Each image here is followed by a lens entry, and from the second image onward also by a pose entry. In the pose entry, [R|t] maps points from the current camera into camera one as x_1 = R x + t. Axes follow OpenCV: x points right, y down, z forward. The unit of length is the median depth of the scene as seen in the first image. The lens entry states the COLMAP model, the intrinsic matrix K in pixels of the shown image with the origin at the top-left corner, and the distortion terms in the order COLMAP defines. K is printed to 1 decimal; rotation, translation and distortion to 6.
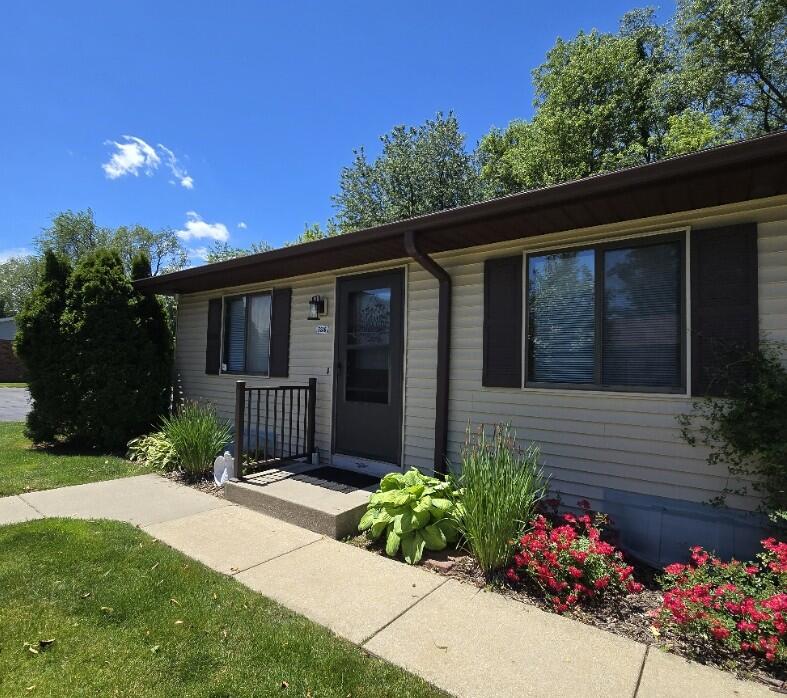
lens RADIAL K [[435.4, 0, 393.8], [0, 435.4, 351.1], [0, 0, 1]] dist [0.012397, 0.000391]
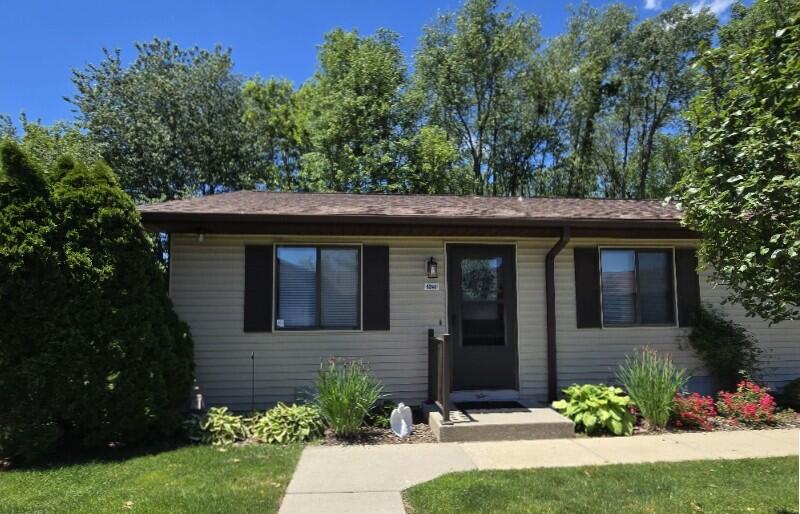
lens RADIAL K [[425.6, 0, 396.3], [0, 425.6, 288.9], [0, 0, 1]] dist [-0.000294, -0.000009]
pose [[0.737996, 0.011367, 0.674710, -1.089433], [-0.004489, 0.999919, -0.011936, -0.032631], [-0.674790, 0.005780, 0.737987, 0.251629]]
